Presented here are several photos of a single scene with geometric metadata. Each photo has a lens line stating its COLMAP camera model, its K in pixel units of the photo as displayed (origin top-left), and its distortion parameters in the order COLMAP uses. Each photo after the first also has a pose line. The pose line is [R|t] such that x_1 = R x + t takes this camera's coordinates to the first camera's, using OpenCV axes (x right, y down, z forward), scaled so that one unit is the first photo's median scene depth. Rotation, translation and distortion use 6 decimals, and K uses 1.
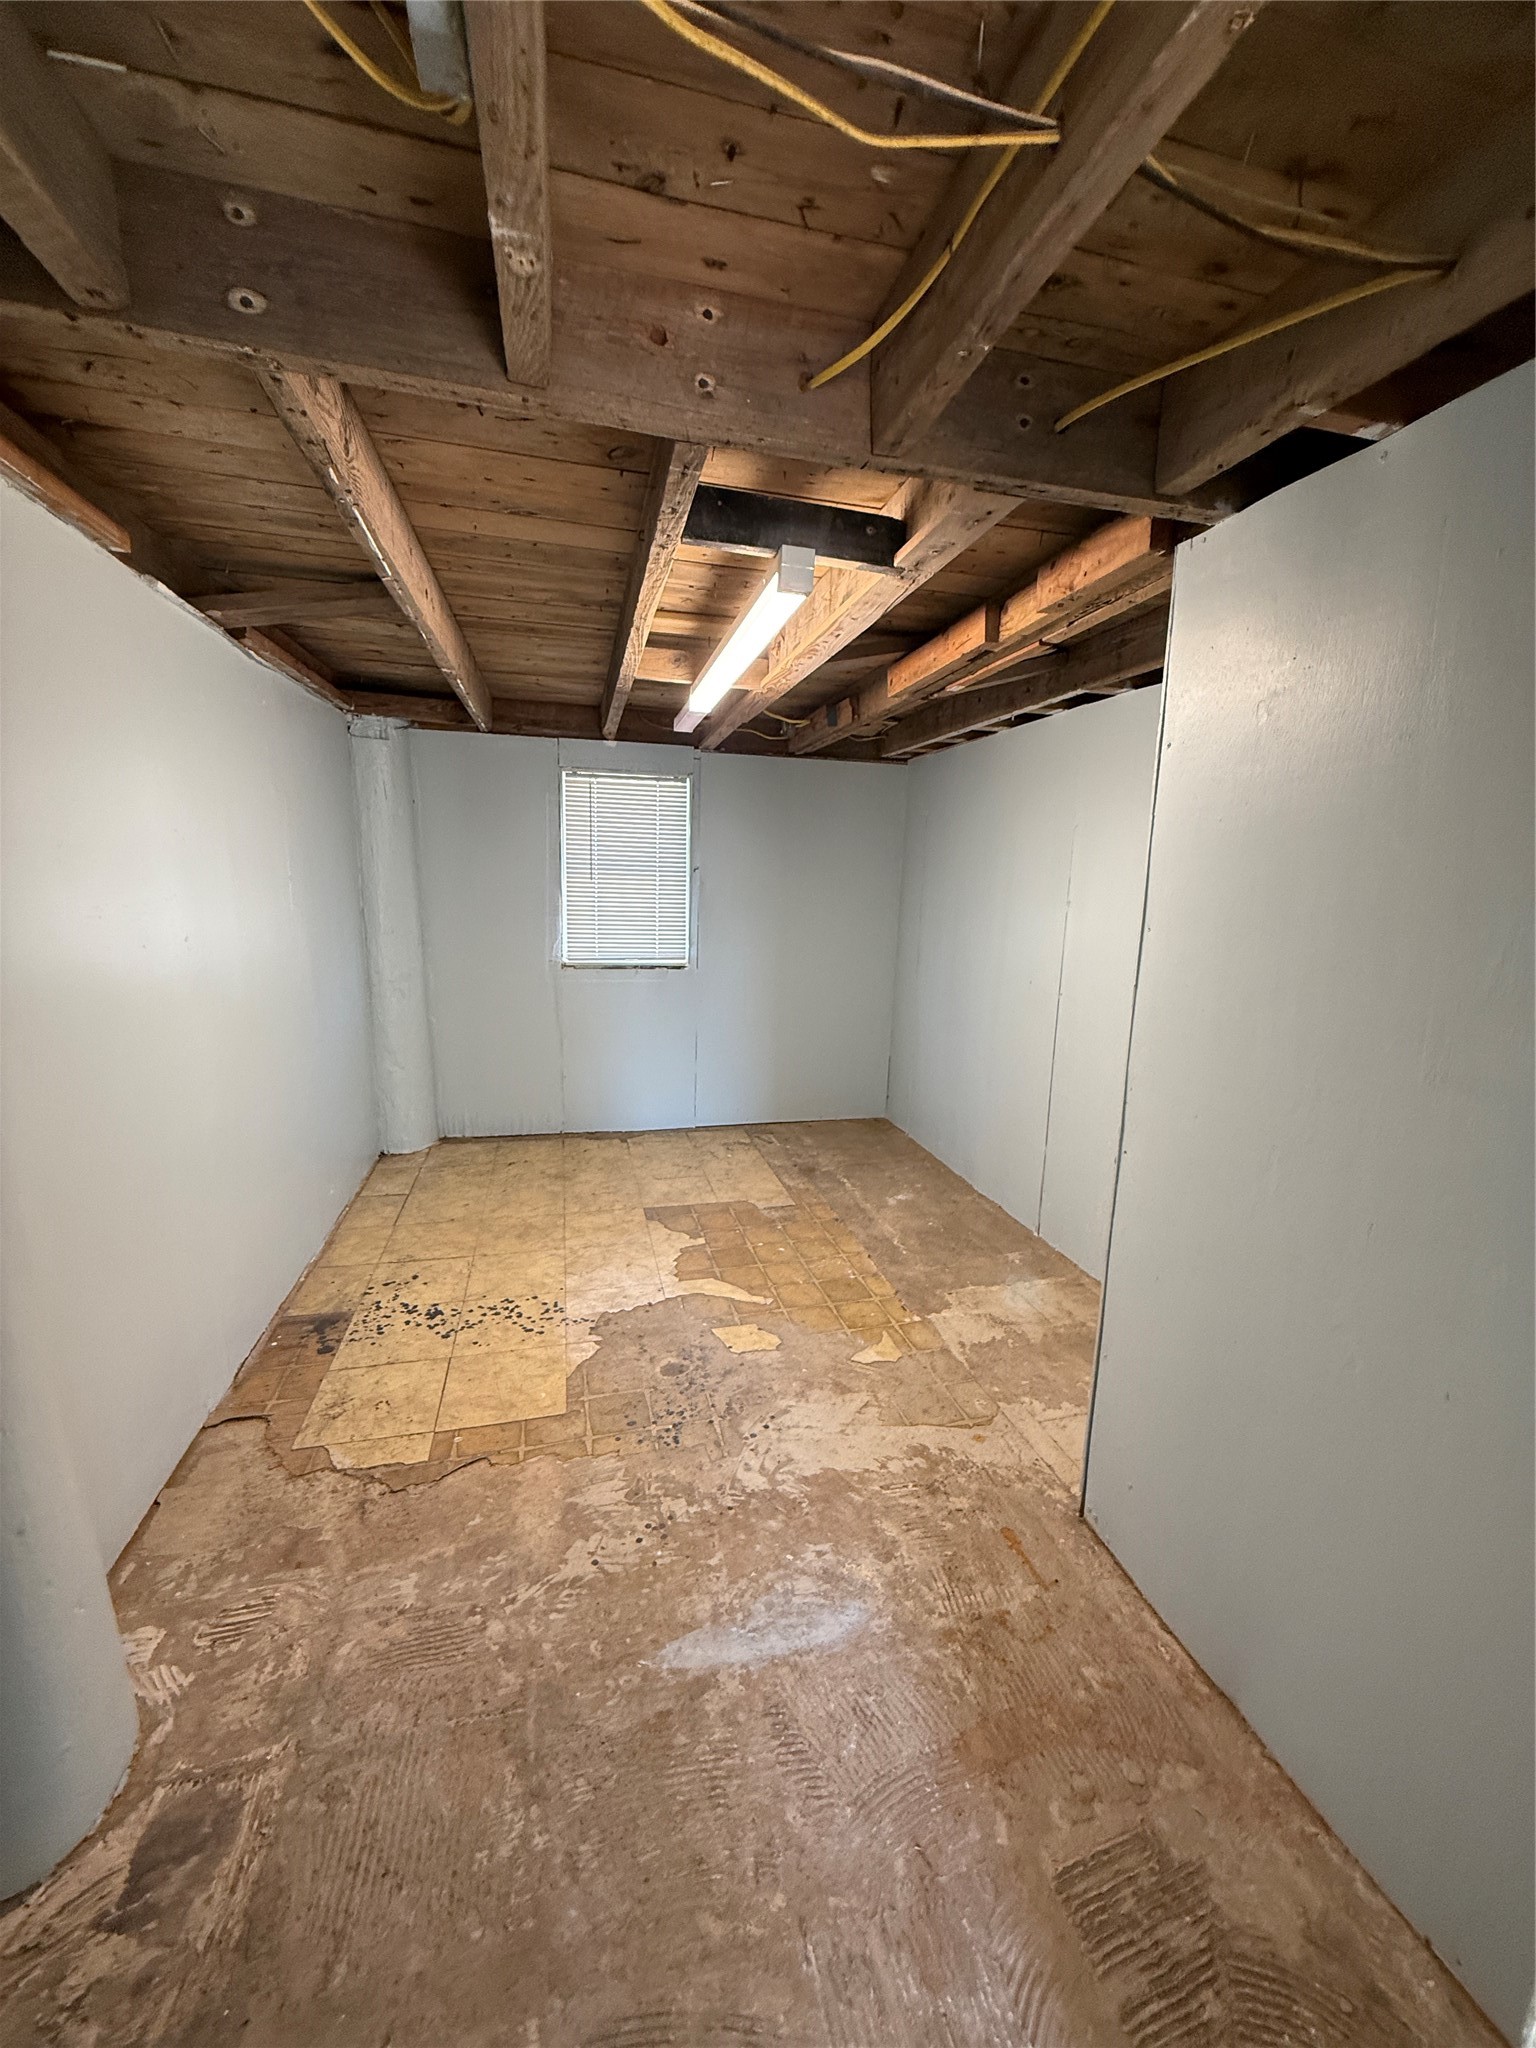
lens RADIAL K [[816.0, 0, 771.7], [0, 816.0, 1024.1], [0, 0, 1]] dist [-0.000989, 0.000107]
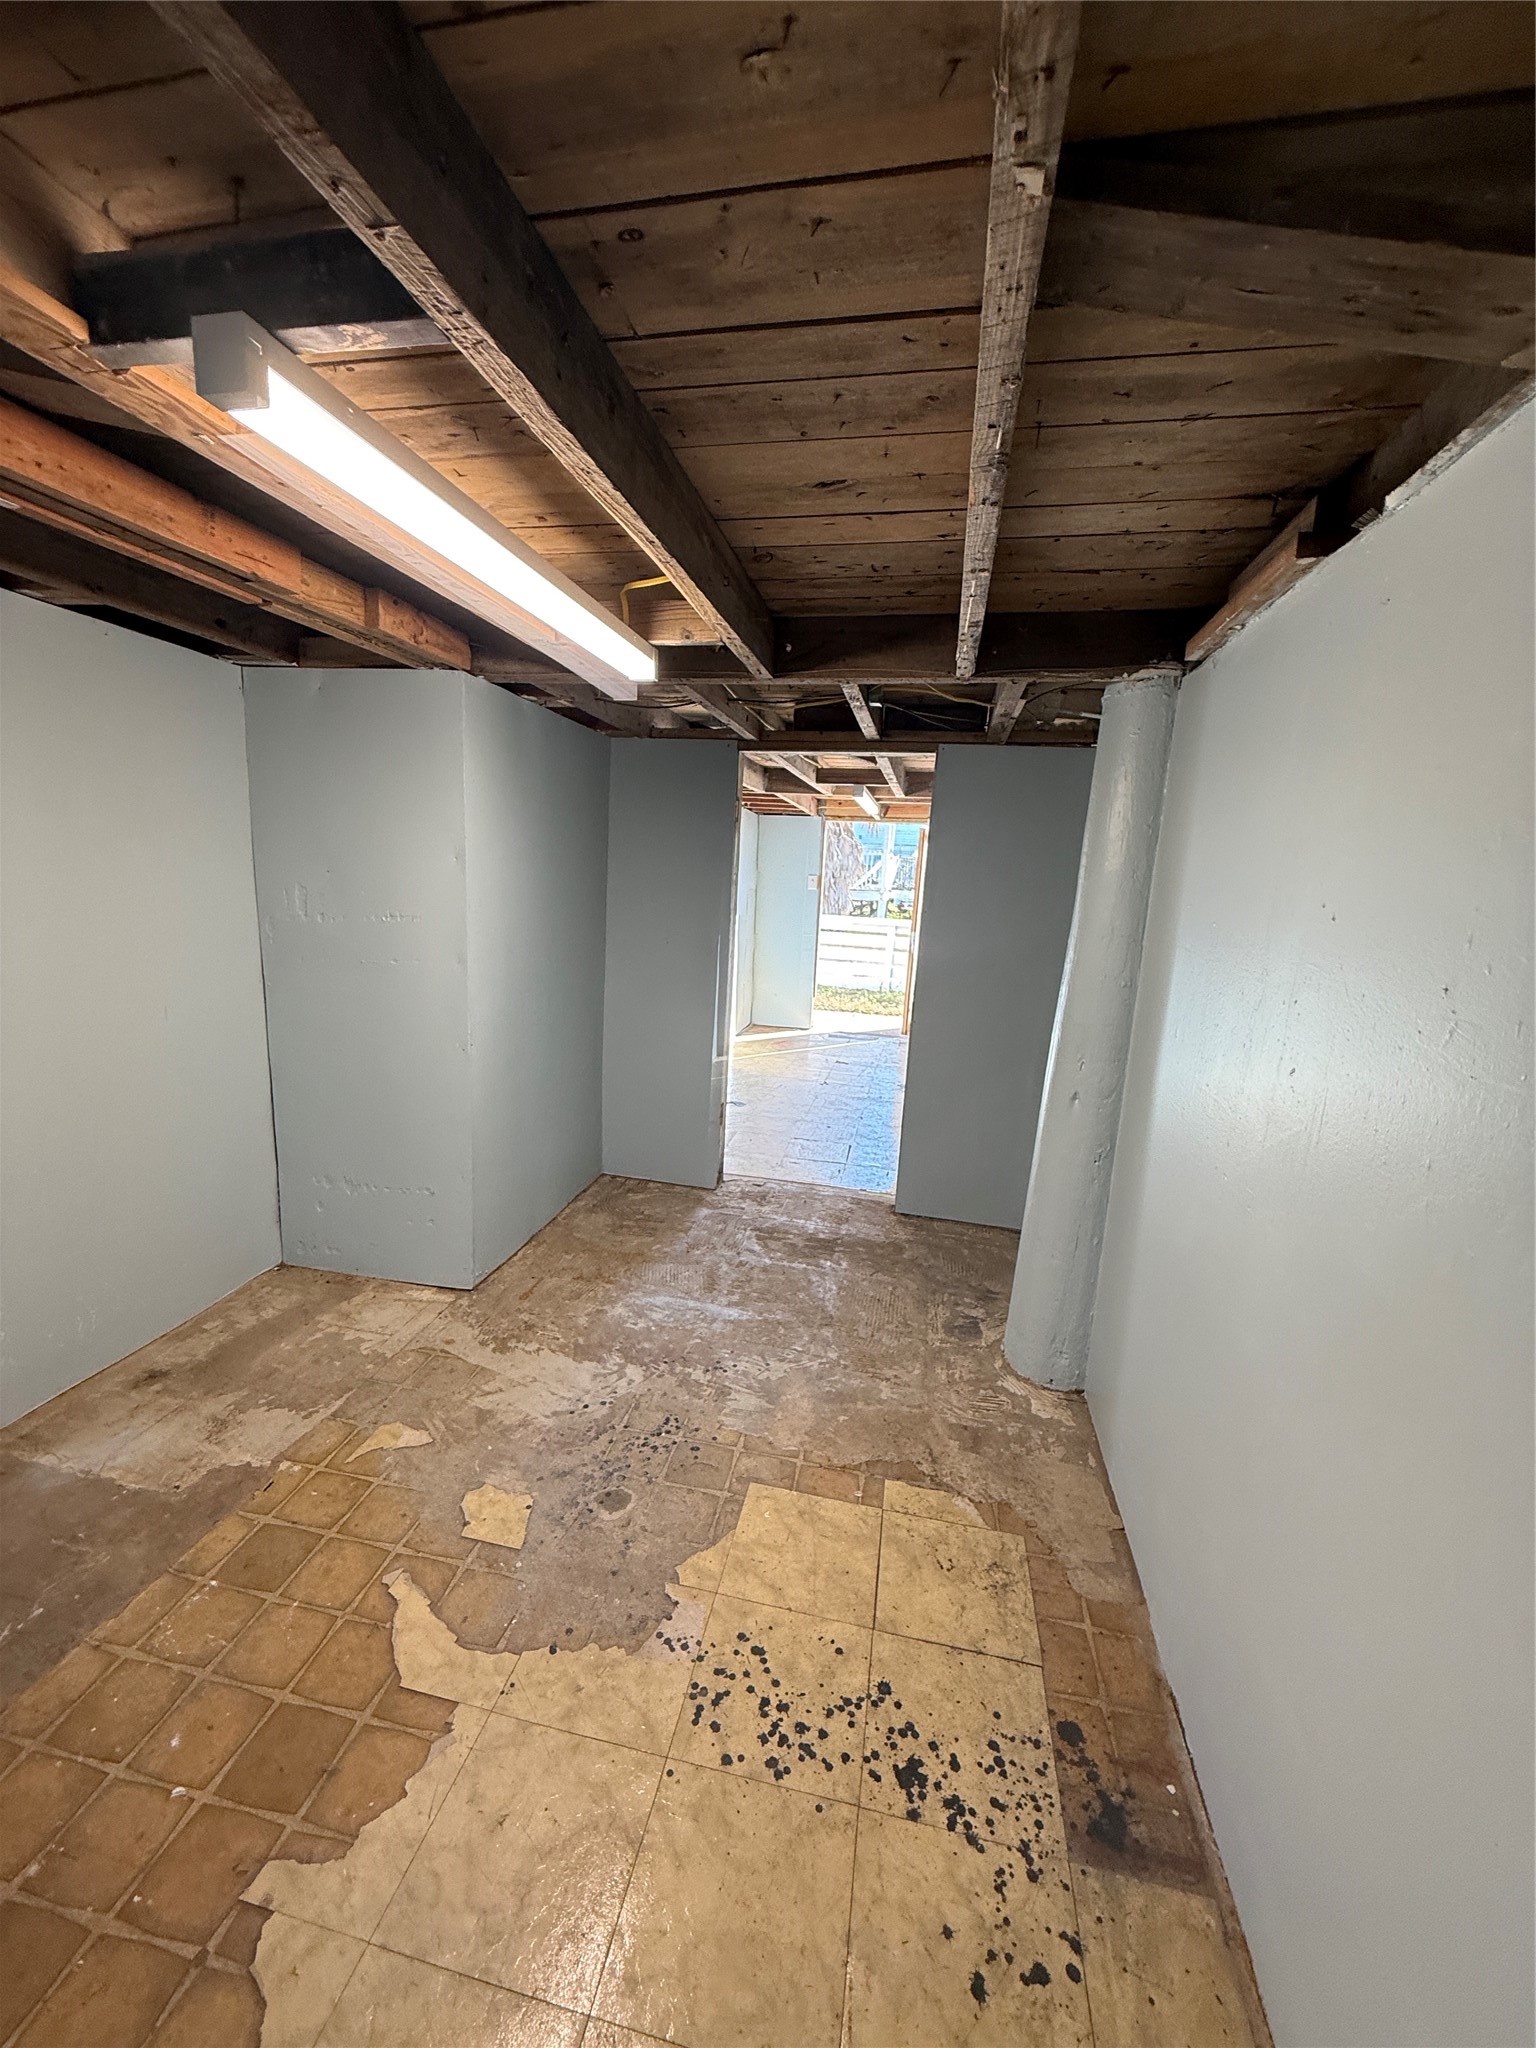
lens RADIAL K [[816.0, 0, 764.6], [0, 816.0, 1025.8], [0, 0, 1]] dist [-0.000989, 0.000107]
pose [[-0.898483, -0.154067, 0.411085, -0.606905], [0.001466, 0.935339, 0.353750, -0.366086], [-0.439005, 0.318441, -0.840160, 1.713231]]
